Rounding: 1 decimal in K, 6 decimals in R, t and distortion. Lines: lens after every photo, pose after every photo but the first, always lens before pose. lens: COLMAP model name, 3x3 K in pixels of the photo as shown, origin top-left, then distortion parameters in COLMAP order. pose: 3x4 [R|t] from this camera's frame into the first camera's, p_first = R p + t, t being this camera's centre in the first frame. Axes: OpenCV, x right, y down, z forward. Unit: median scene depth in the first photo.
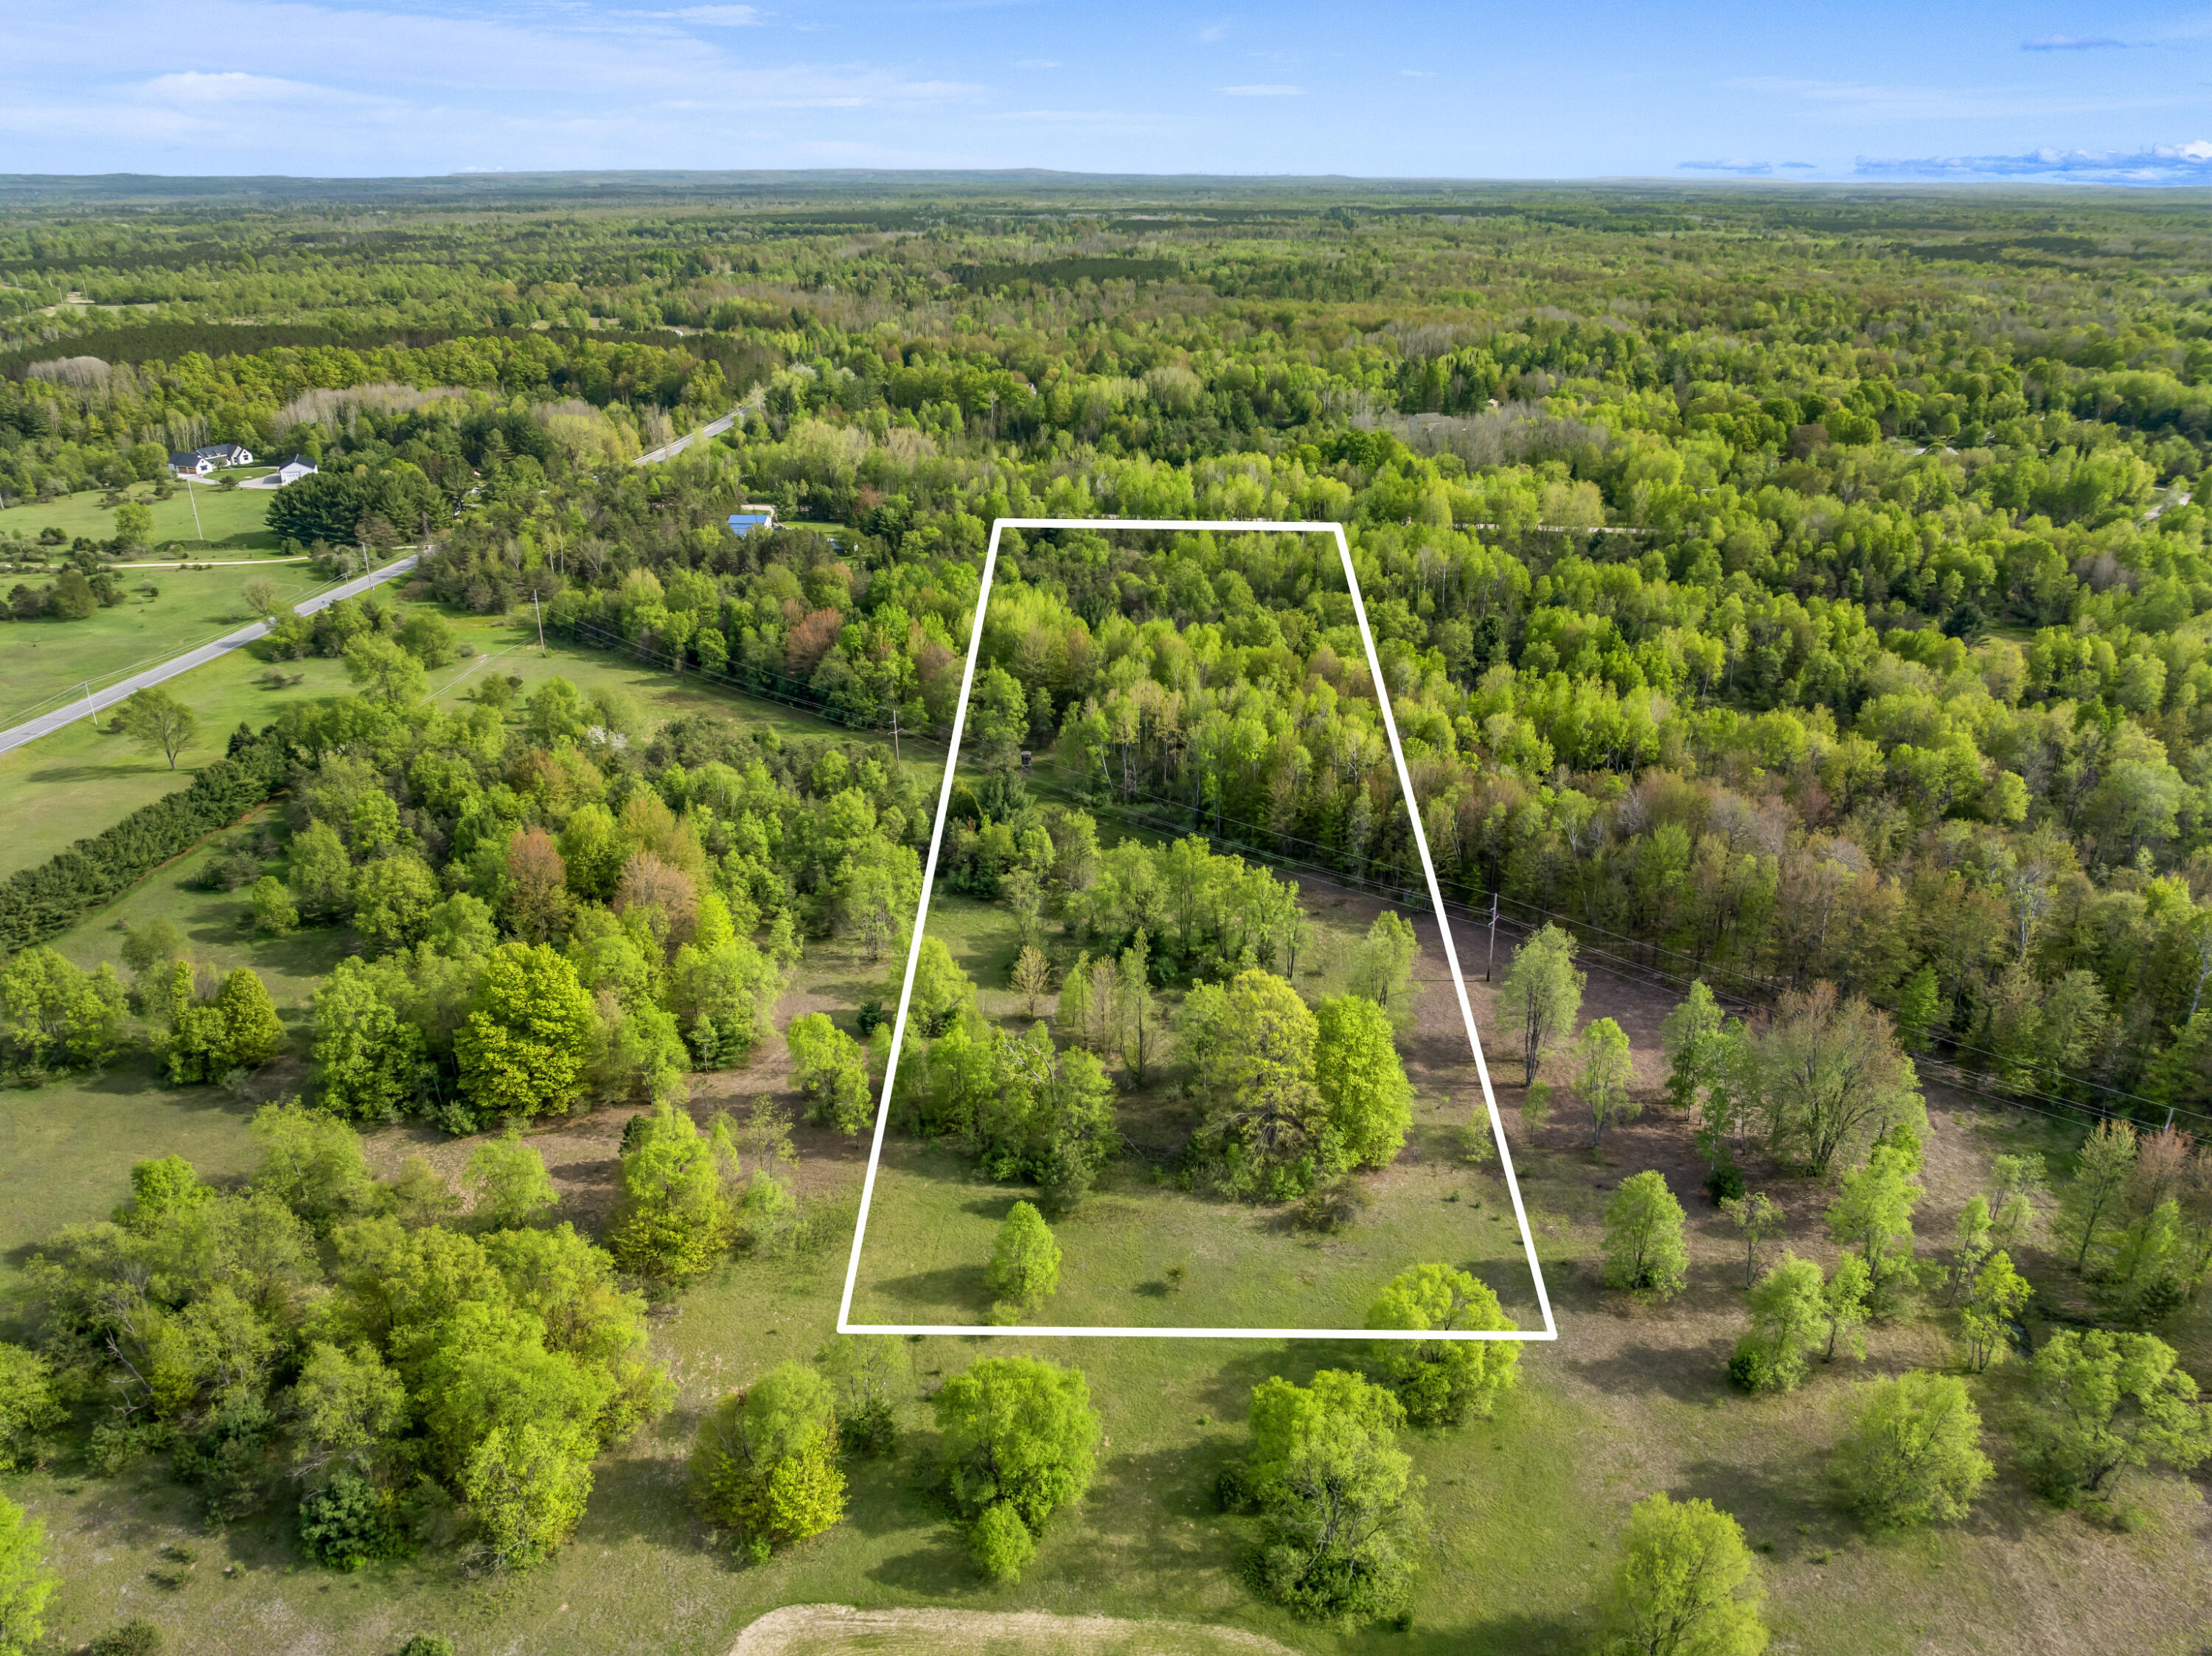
lens RADIAL K [[1549.5, 0, 1103.9], [0, 1549.5, 829.6], [0, 0, 1]] dist [-0.010134, -0.003765]
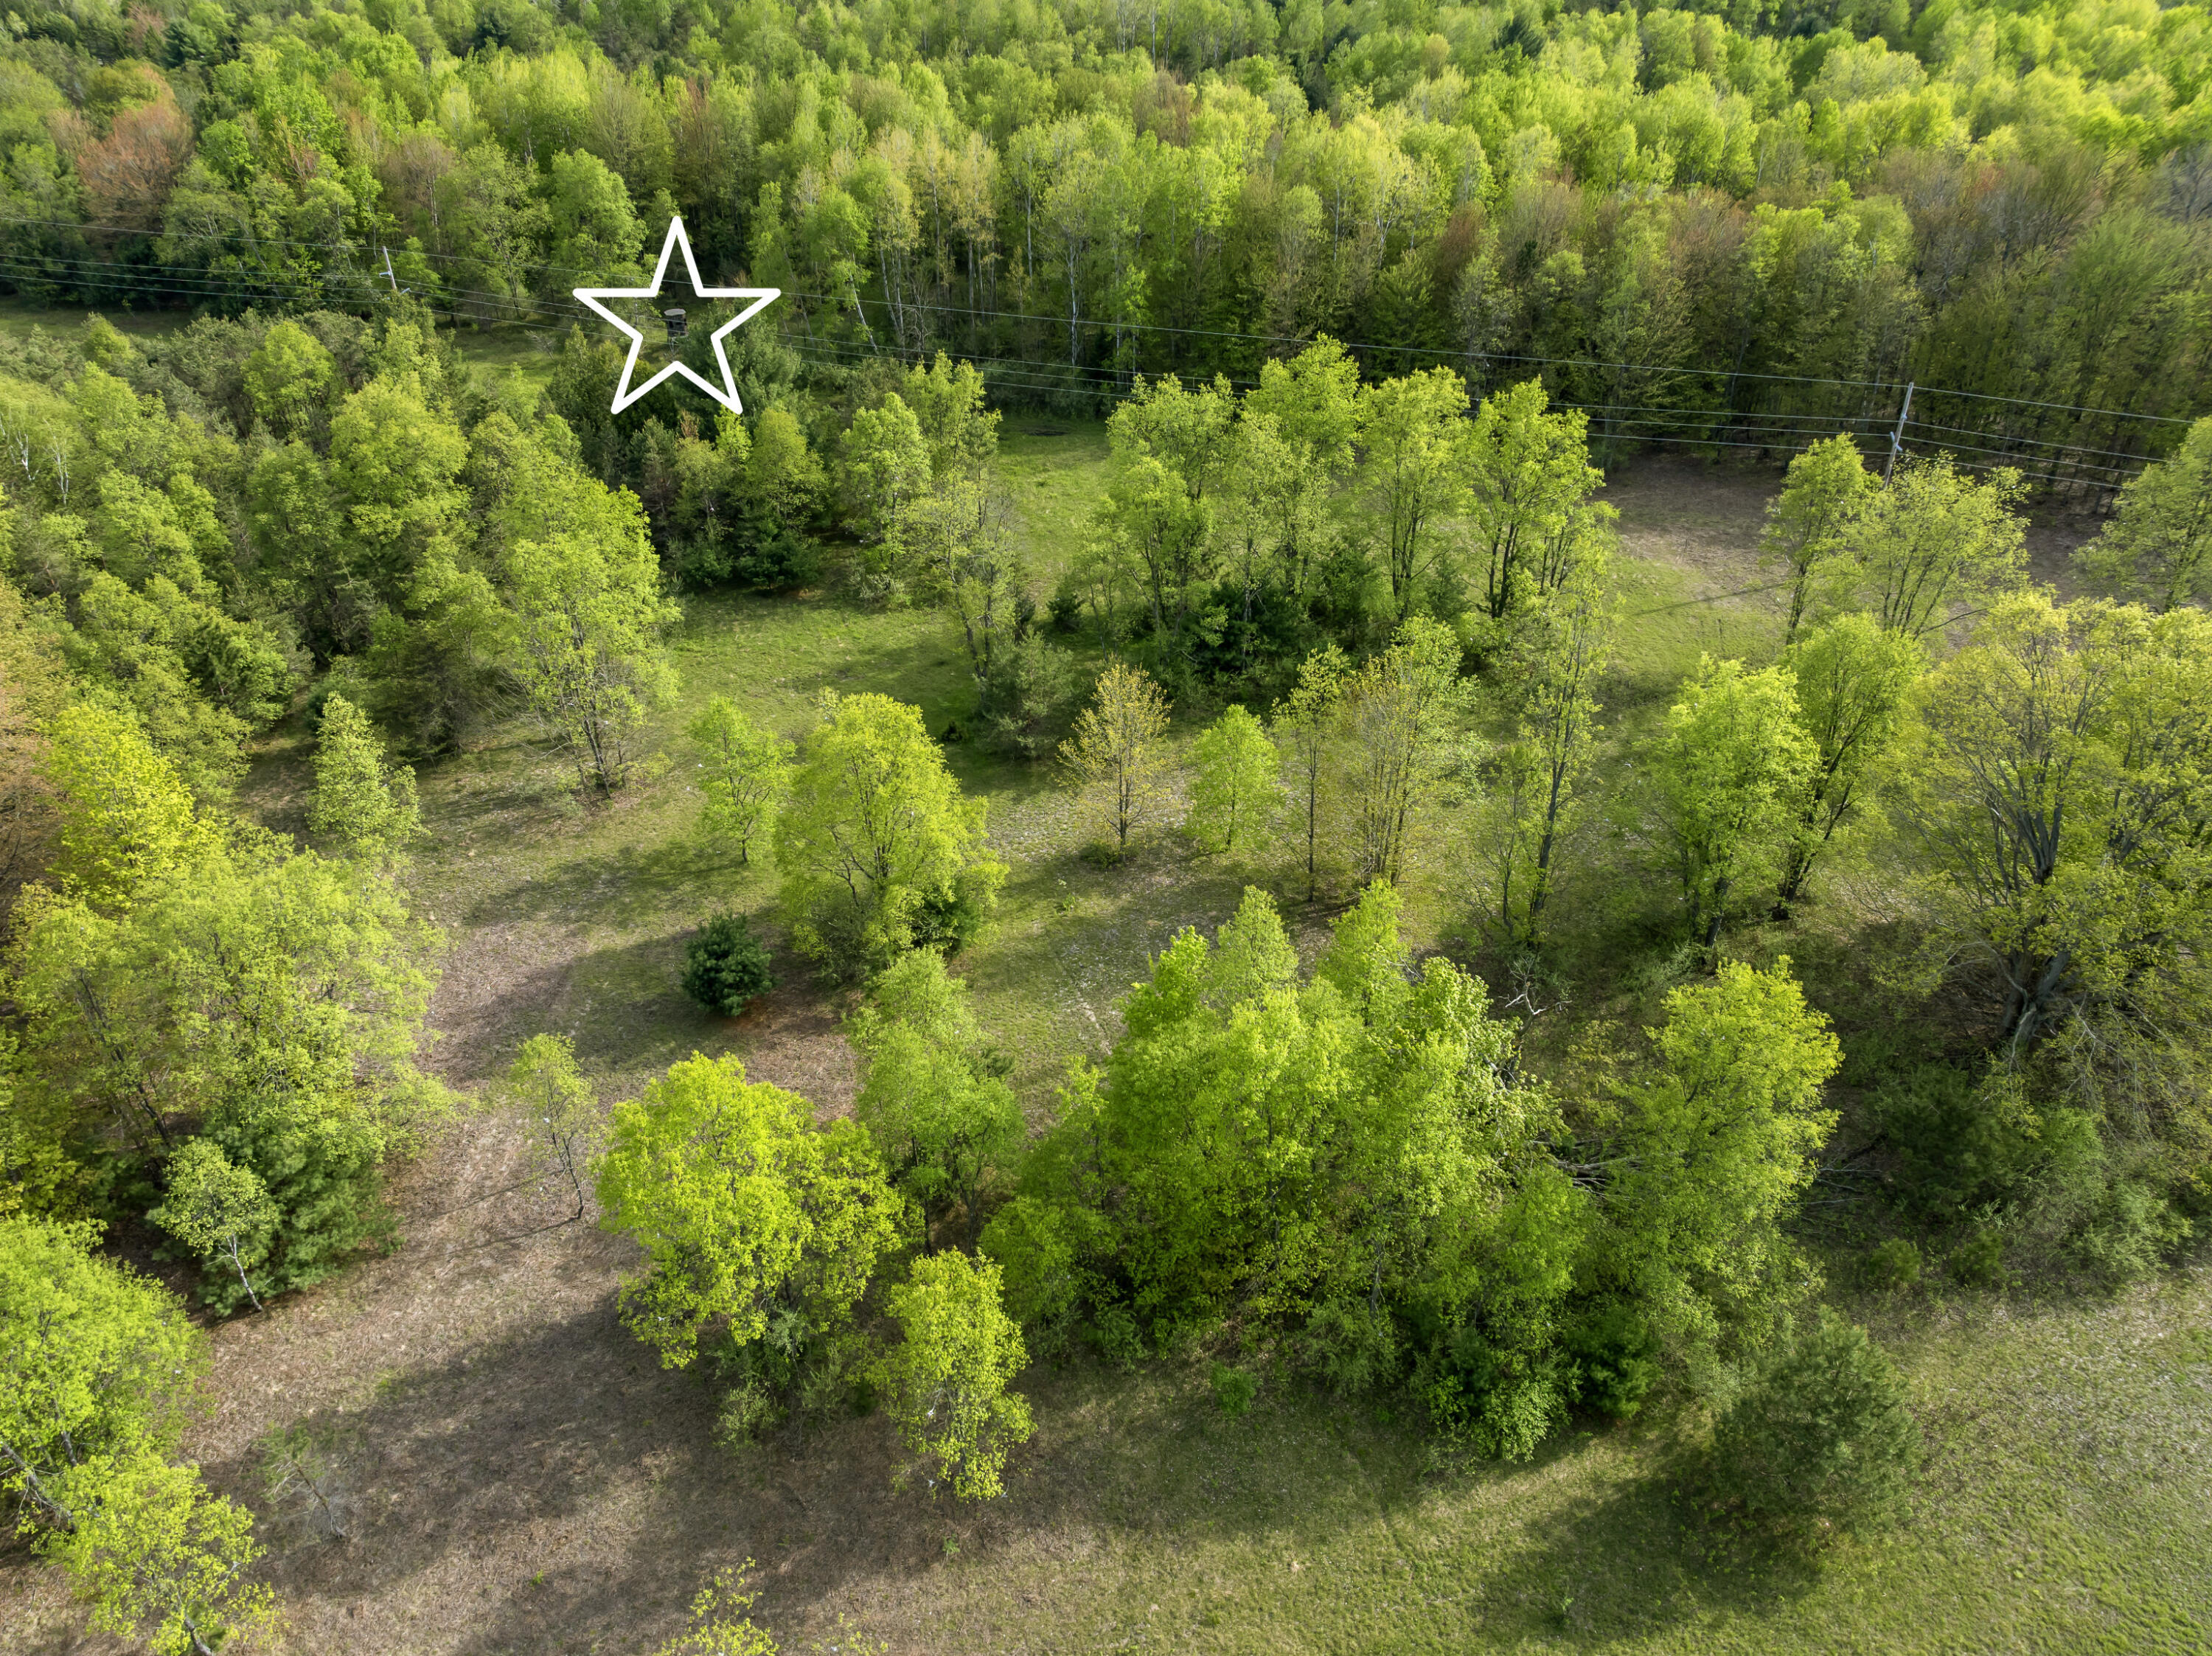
lens RADIAL K [[1549.5, 0, 1106.9], [0, 1549.5, 822.2], [0, 0, 1]] dist [-0.010134, -0.003765]
pose [[0.920858, -0.223524, 0.319466, -0.147376], [0.156012, 0.962141, 0.223485, 0.024581], [-0.357325, -0.155958, 0.920867, 0.560155]]
